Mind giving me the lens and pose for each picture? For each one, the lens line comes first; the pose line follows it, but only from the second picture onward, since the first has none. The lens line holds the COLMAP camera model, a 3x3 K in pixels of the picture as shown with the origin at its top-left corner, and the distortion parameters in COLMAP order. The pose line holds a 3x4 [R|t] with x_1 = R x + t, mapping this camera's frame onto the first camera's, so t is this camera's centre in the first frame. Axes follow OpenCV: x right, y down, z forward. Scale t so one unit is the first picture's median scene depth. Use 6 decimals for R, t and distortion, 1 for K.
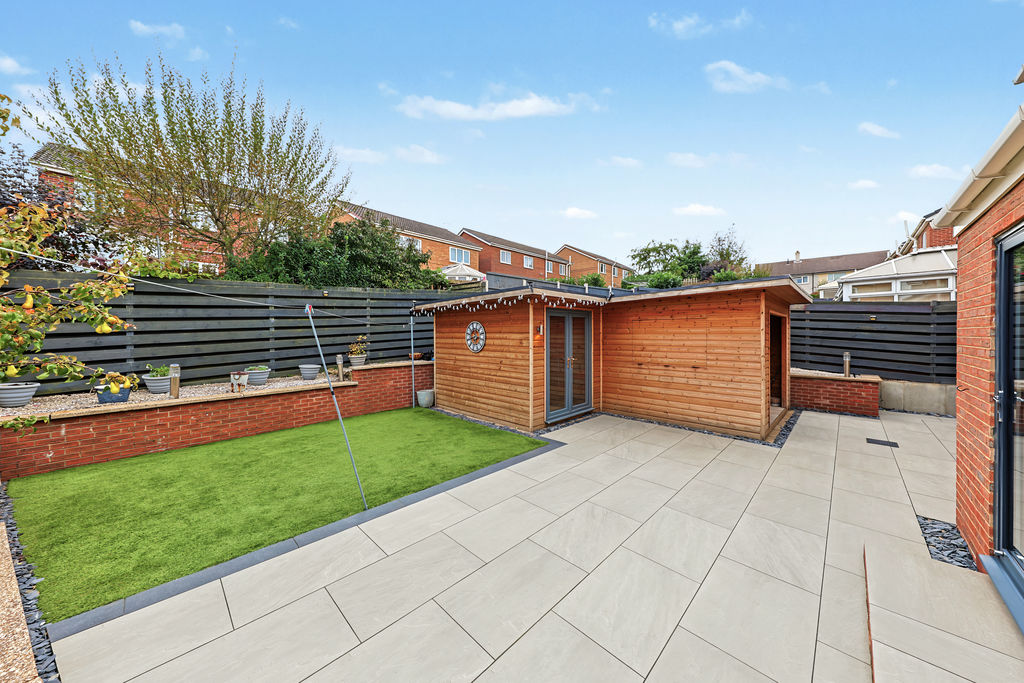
lens RADIAL K [[347.3, 0, 522.9], [0, 347.3, 336.3], [0, 0, 1]] dist [0.000812, -0.000016]
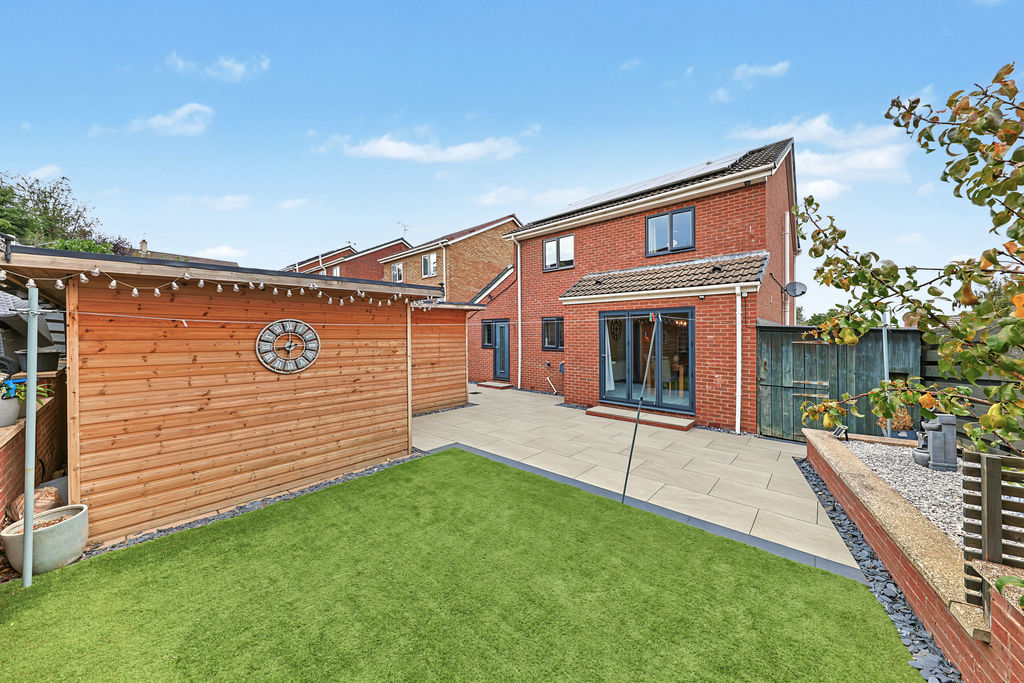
lens RADIAL K [[347.3, 0, 522.9], [0, 347.3, 336.3], [0, 0, 1]] dist [0.000812, -0.000016]
pose [[-0.041941, -0.002718, 0.999116, -0.826812], [0.007171, 0.999970, 0.003021, -0.015210], [-0.999094, 0.007292, -0.041921, 0.735885]]
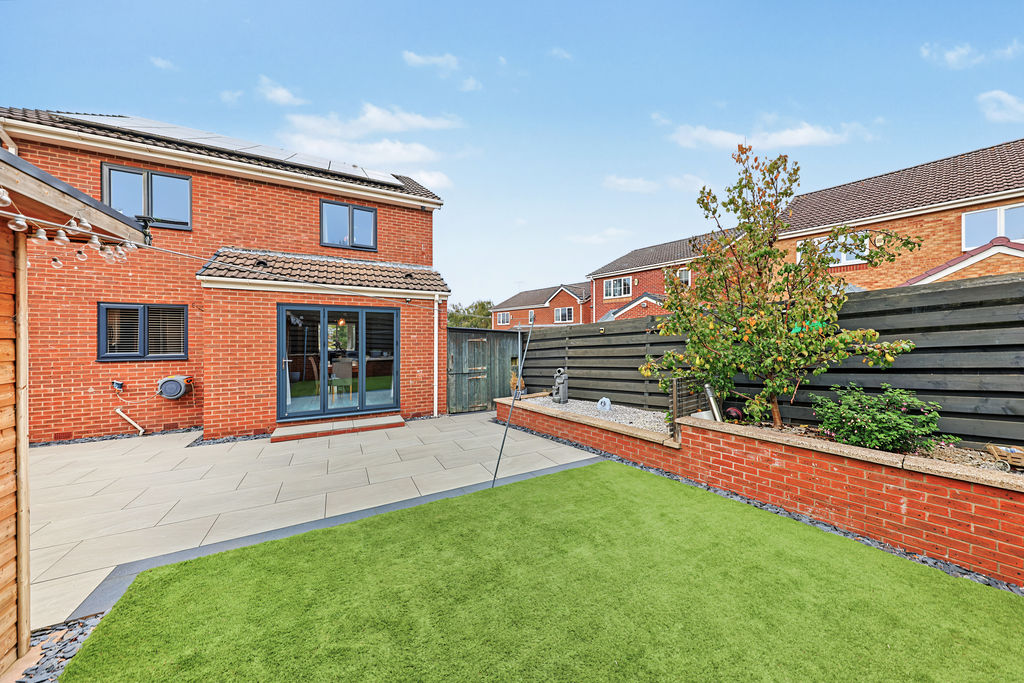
lens RADIAL K [[347.3, 0, 522.9], [0, 347.3, 336.3], [0, 0, 1]] dist [0.000812, -0.000016]
pose [[-0.954946, 0.000138, 0.296778, -0.490149], [0.002228, 0.999975, 0.006703, -0.013660], [-0.296770, 0.007062, -0.954923, 1.139399]]
